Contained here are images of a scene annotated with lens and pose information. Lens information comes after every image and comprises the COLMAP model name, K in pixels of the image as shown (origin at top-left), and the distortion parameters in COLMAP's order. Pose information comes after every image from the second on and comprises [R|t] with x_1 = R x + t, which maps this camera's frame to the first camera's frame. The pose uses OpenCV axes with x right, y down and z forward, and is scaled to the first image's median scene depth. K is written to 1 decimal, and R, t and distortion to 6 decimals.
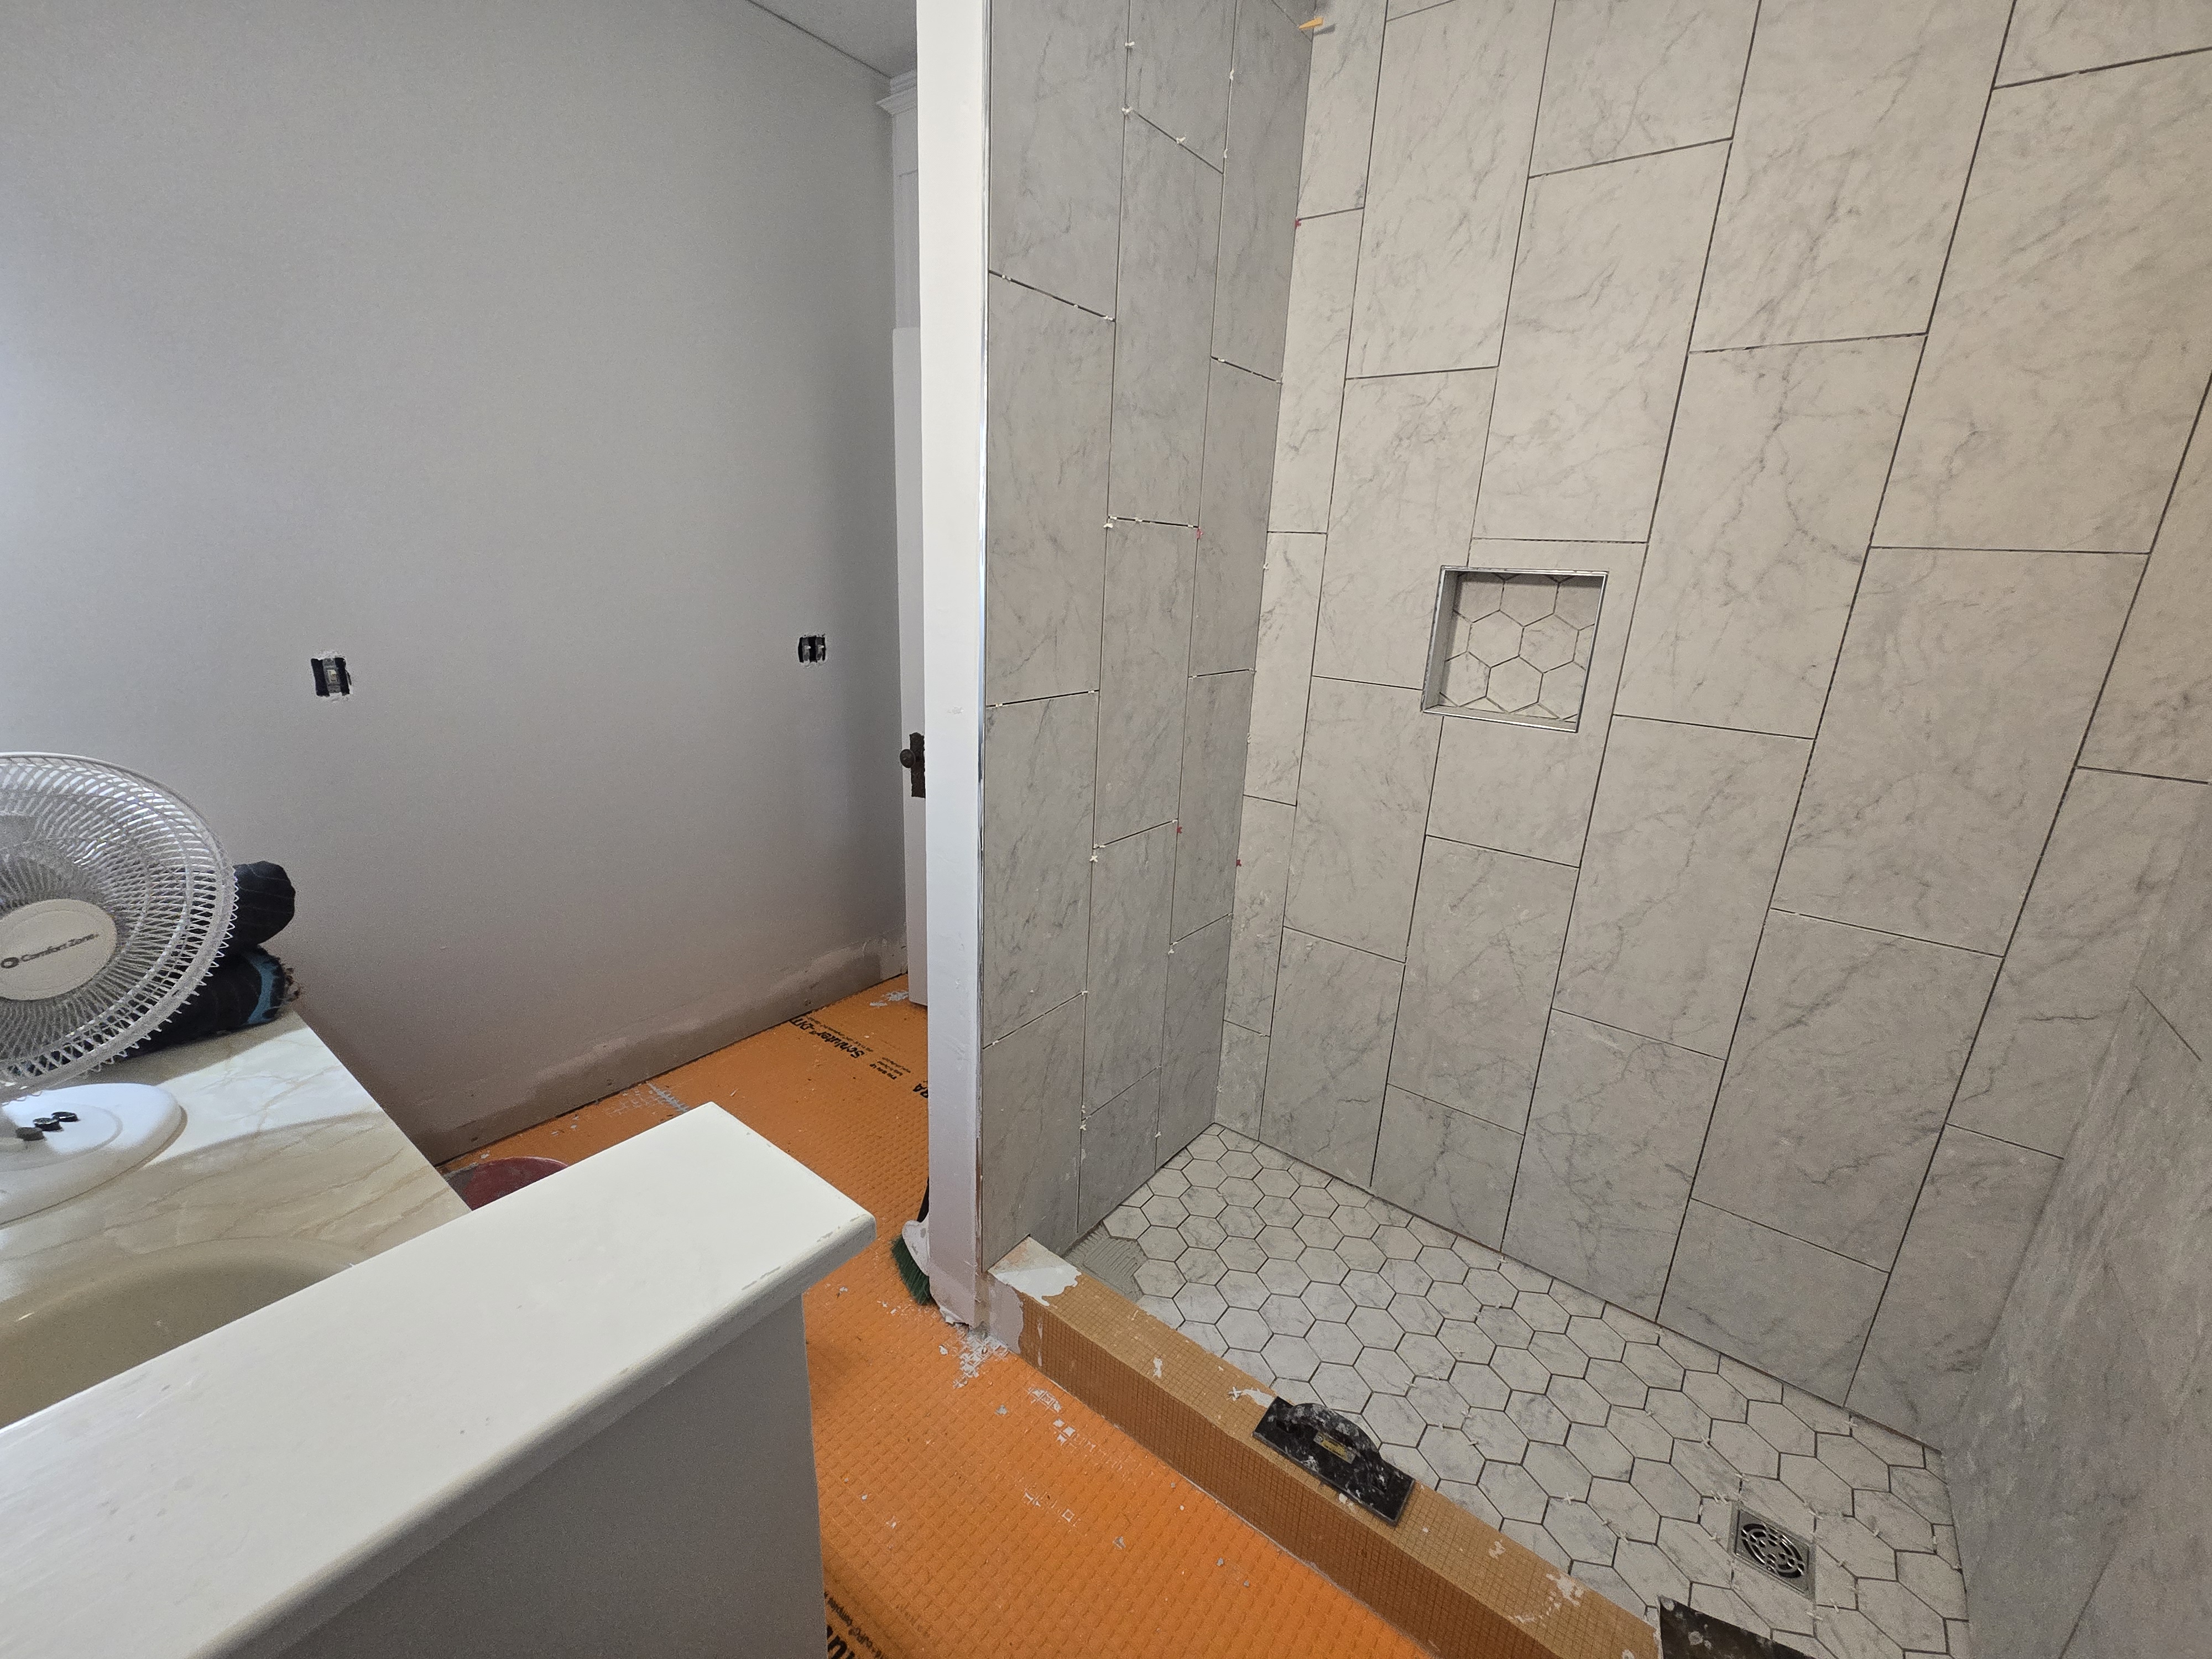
lens RADIAL K [[904.0, 0, 1099.9], [0, 904.0, 825.2], [0, 0, 1]] dist [0.002718, -0.000591]
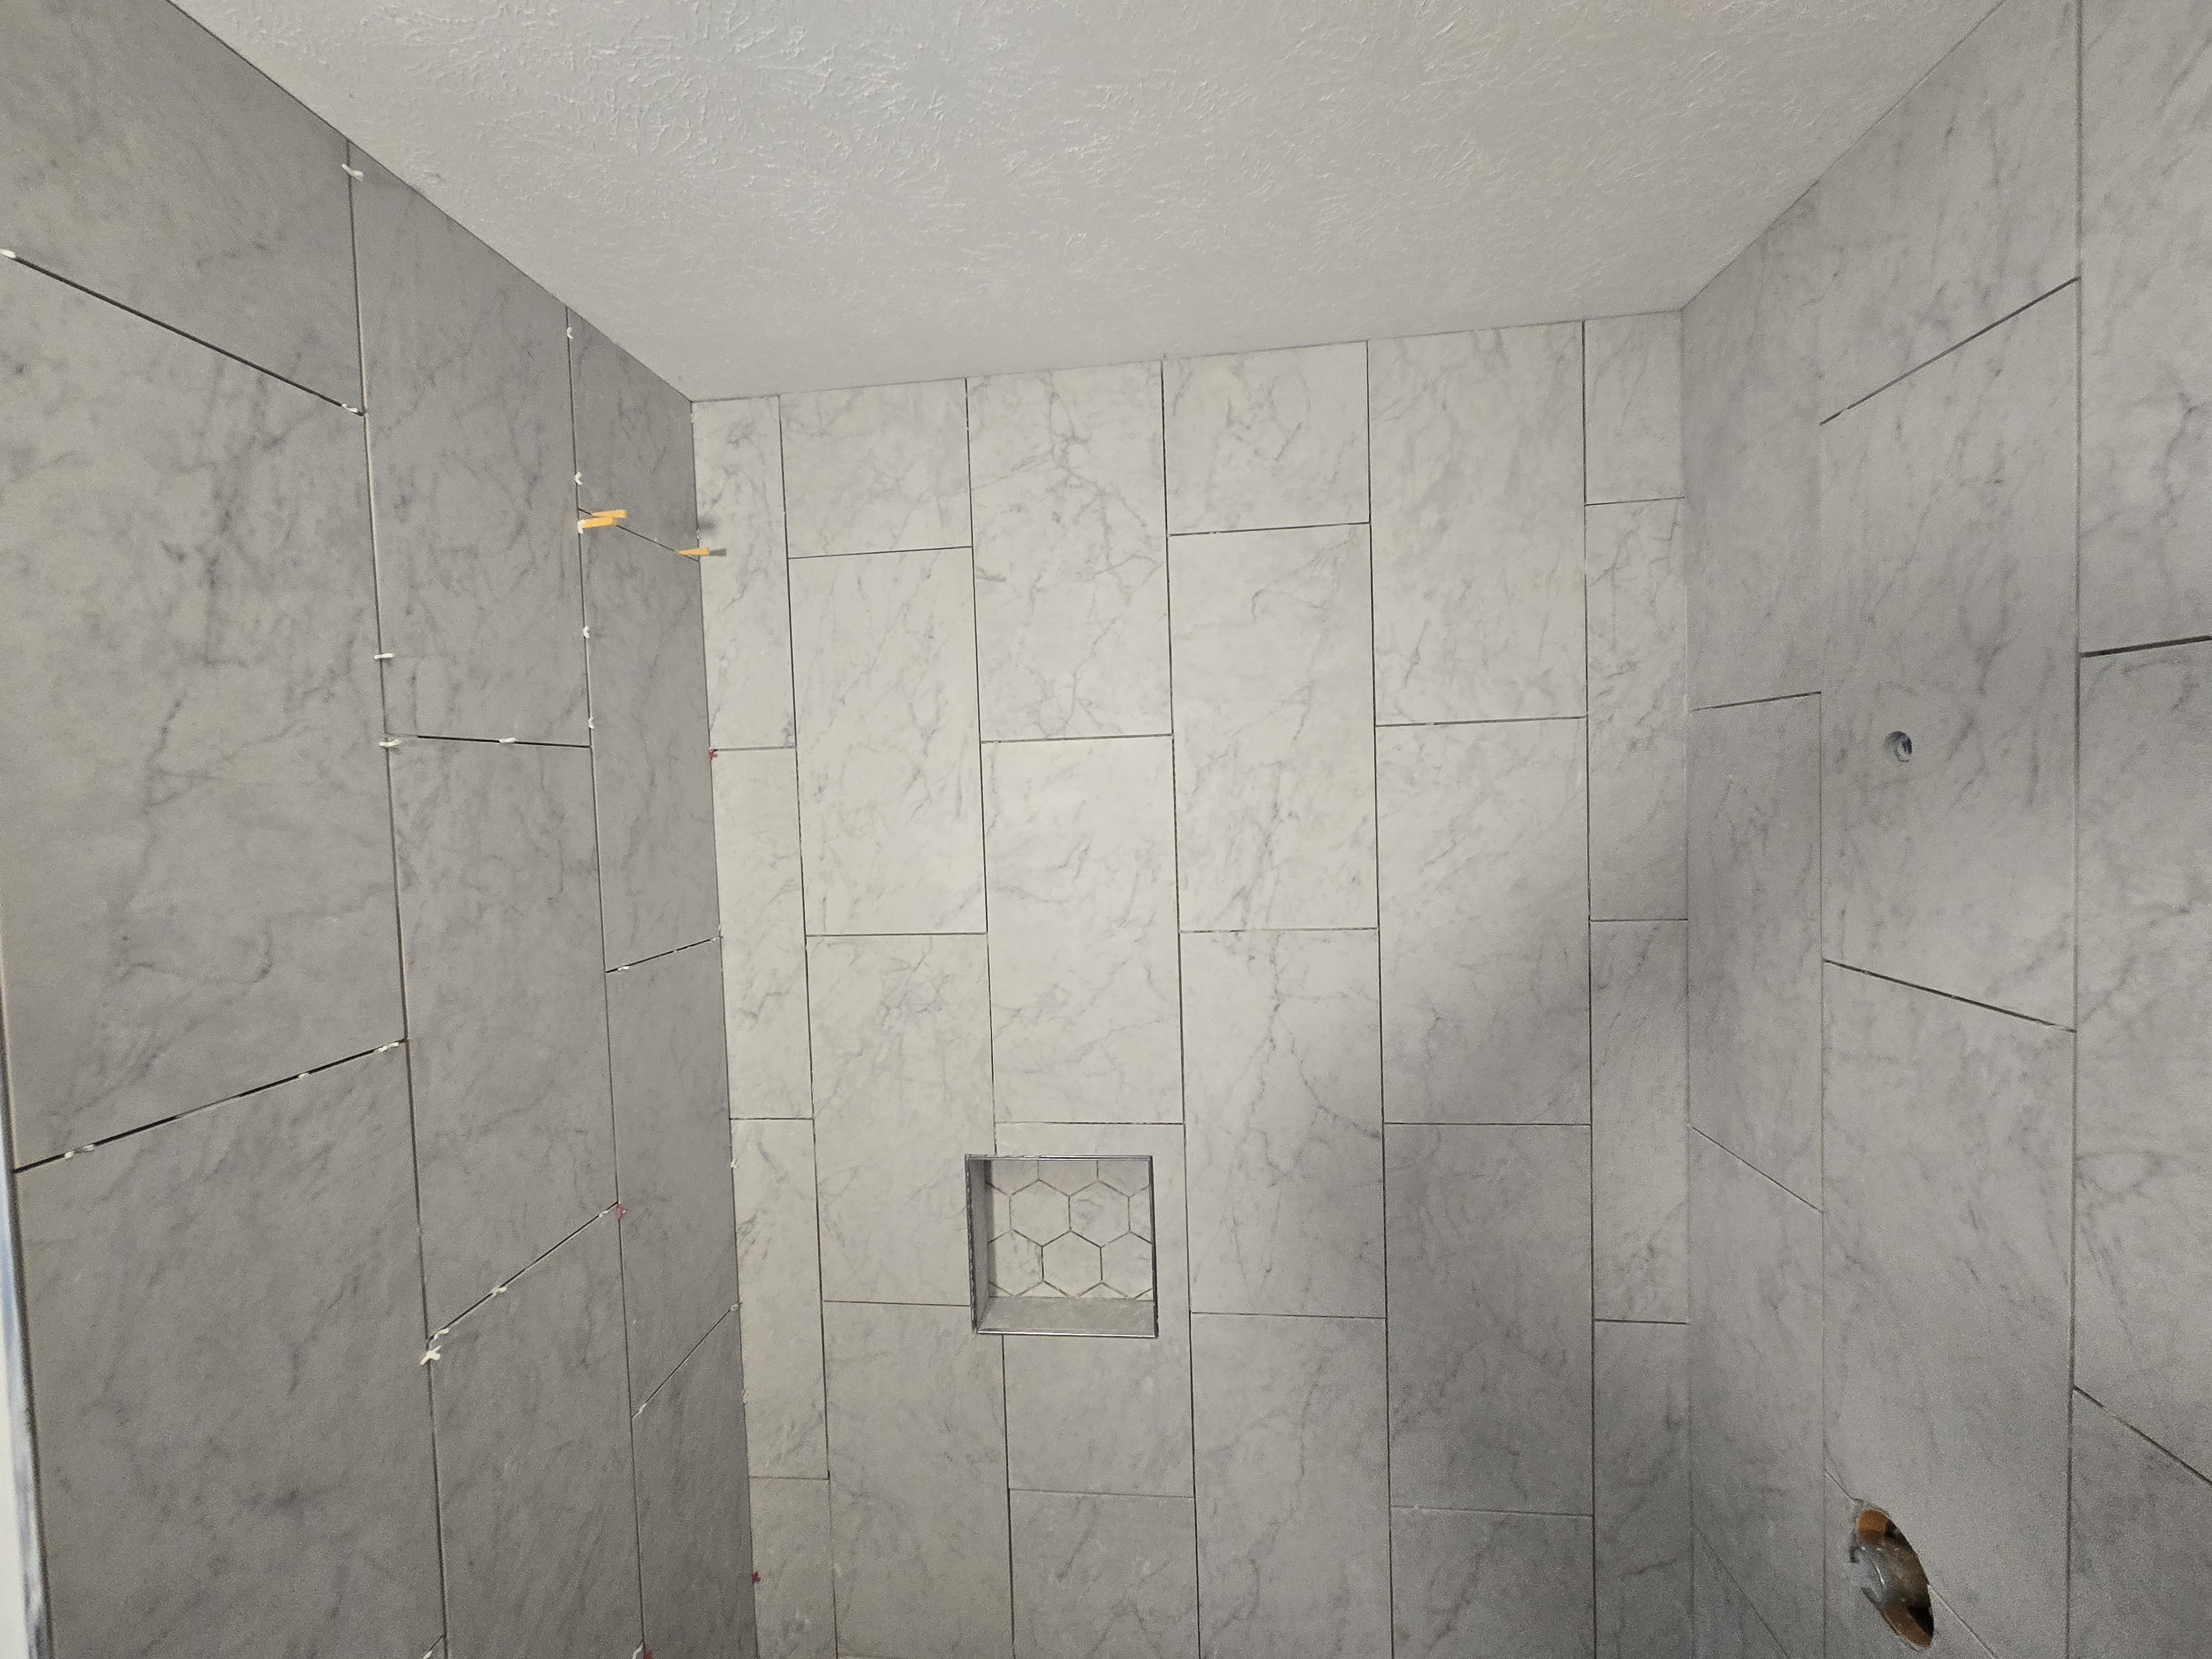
lens RADIAL K [[904.0, 0, 1100.5], [0, 904.0, 824.5], [0, 0, 1]] dist [0.002718, -0.000591]
pose [[0.846721, -0.096448, 0.523222, 0.091061], [0.218377, 0.959775, -0.176476, -0.416238], [-0.485154, 0.263686, 0.833724, 0.203685]]
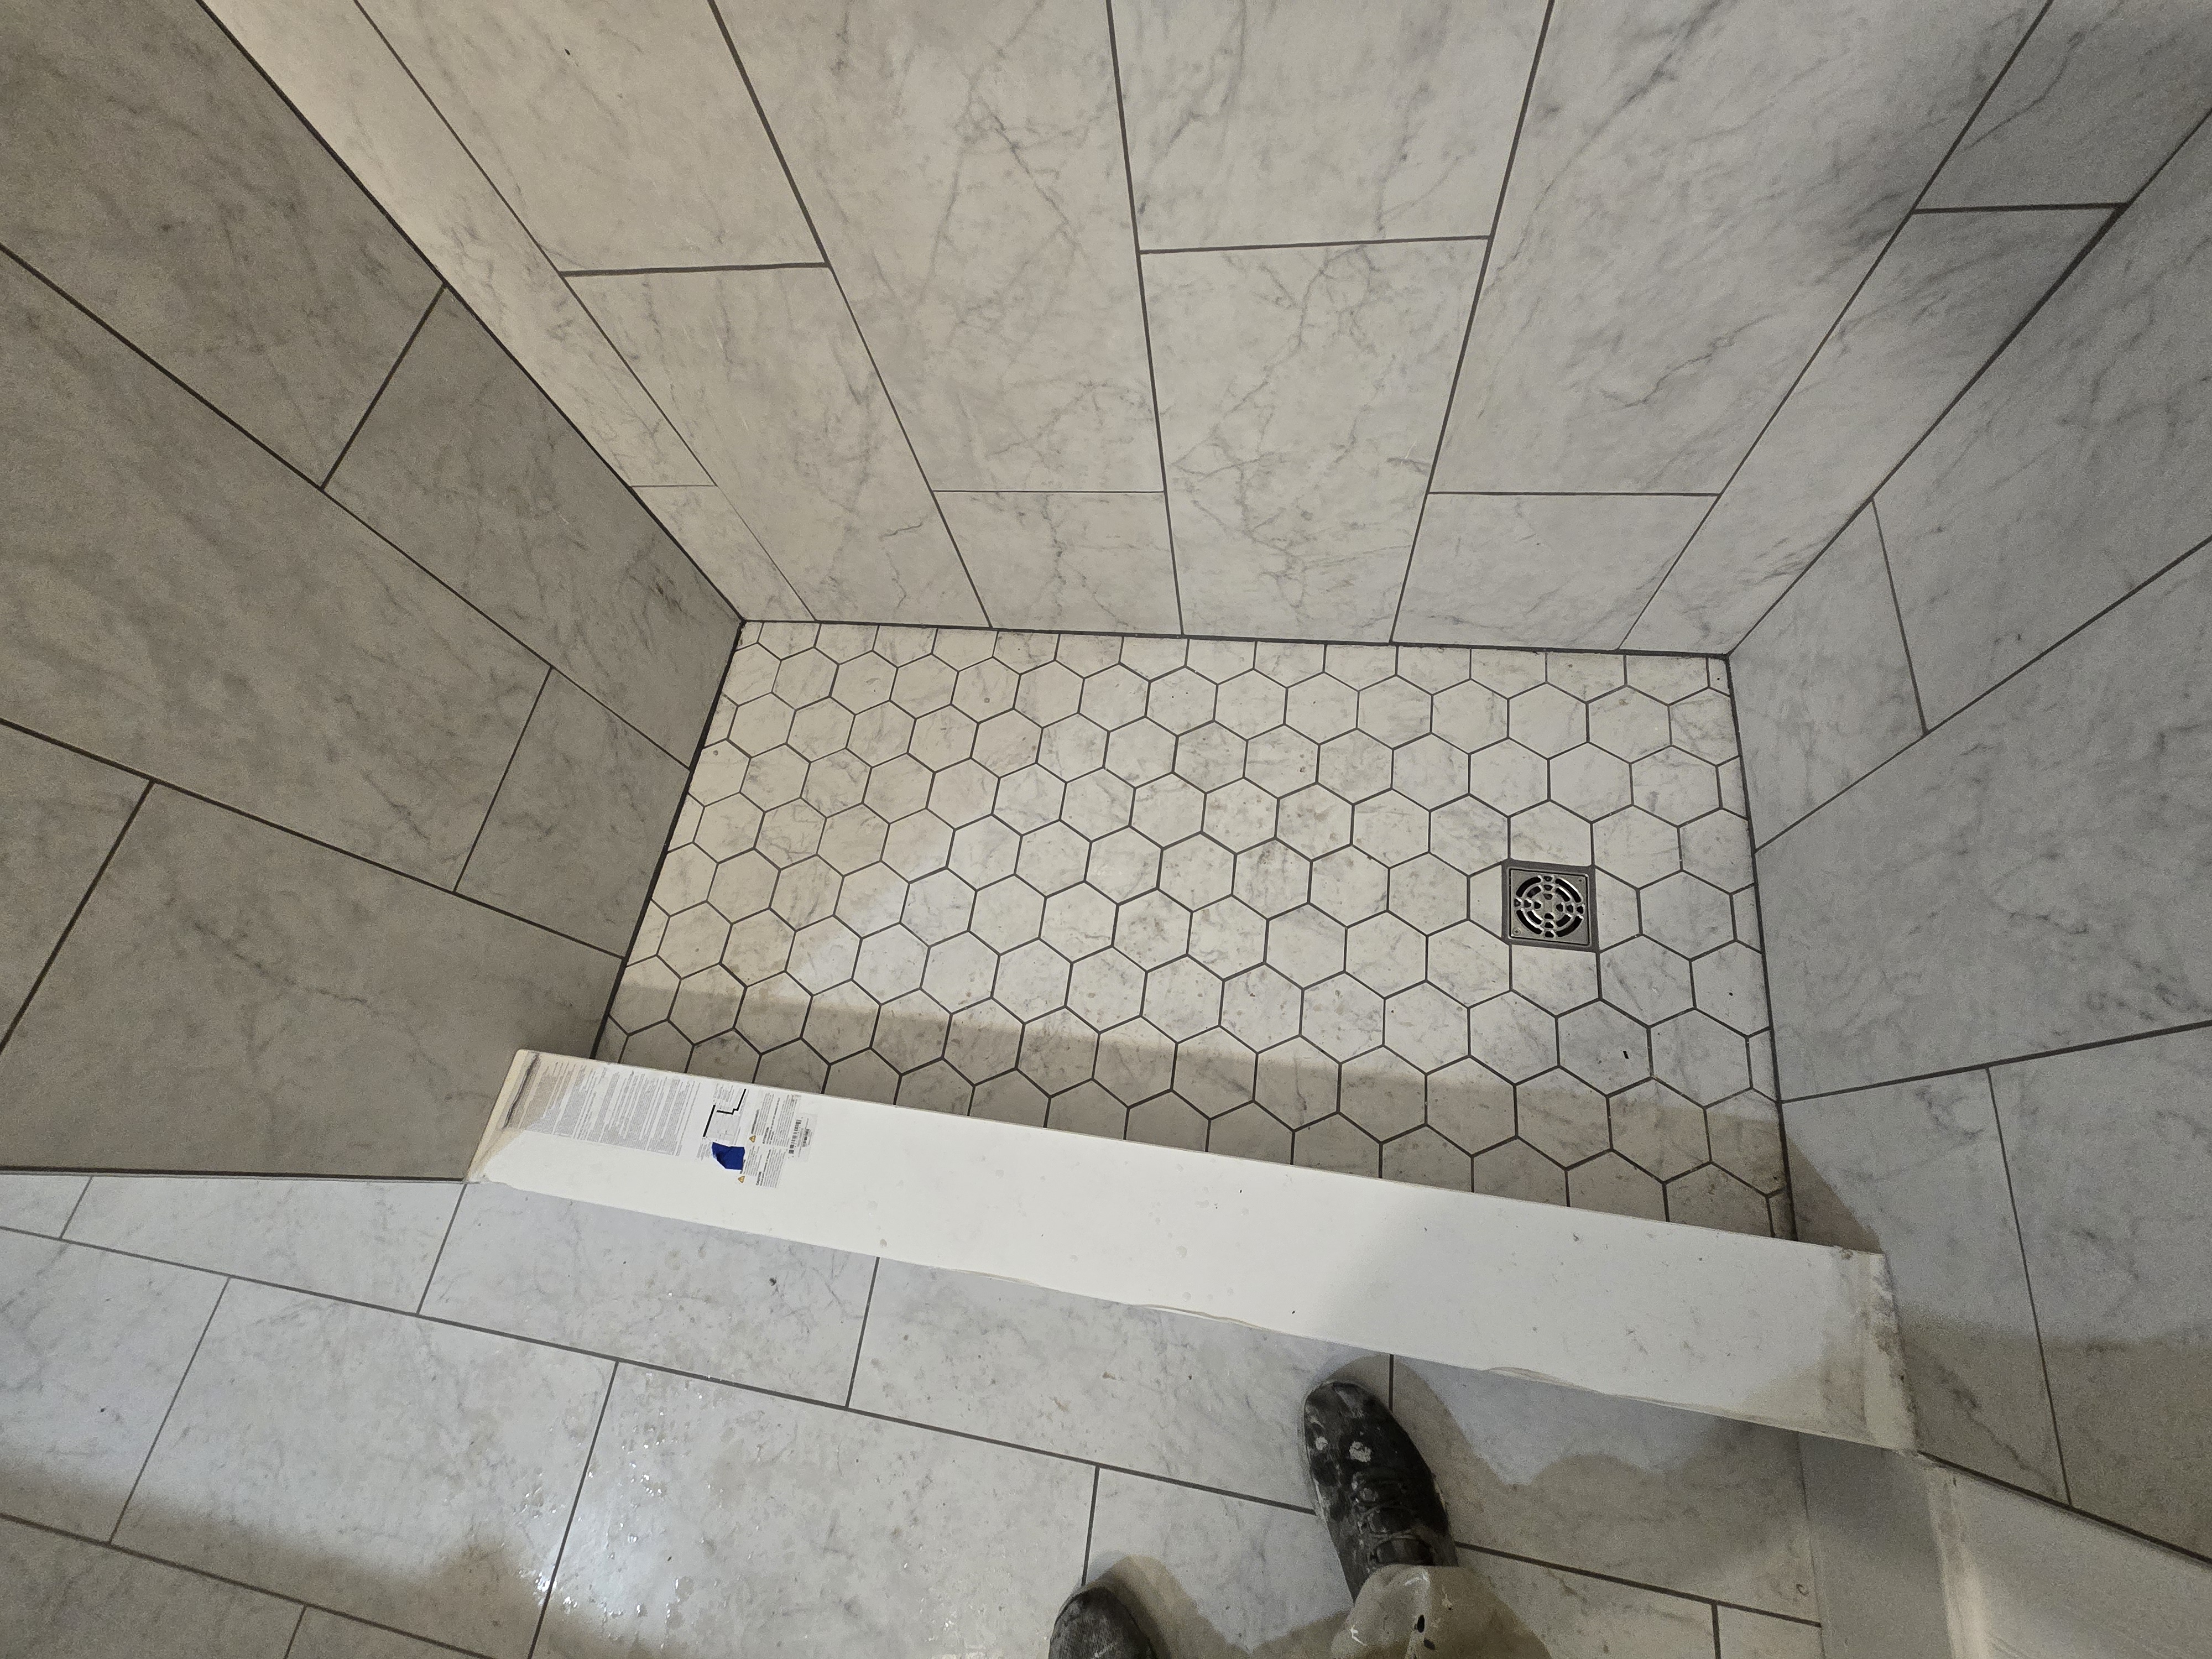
lens RADIAL K [[904.0, 0, 1099.5], [0, 904.0, 825.0], [0, 0, 1]] dist [0.002718, -0.000591]
pose [[0.857277, -0.514359, 0.022597, 0.349769], [0.318400, 0.564143, 0.761817, 0.018248], [-0.404595, -0.645893, 0.647399, 0.575389]]
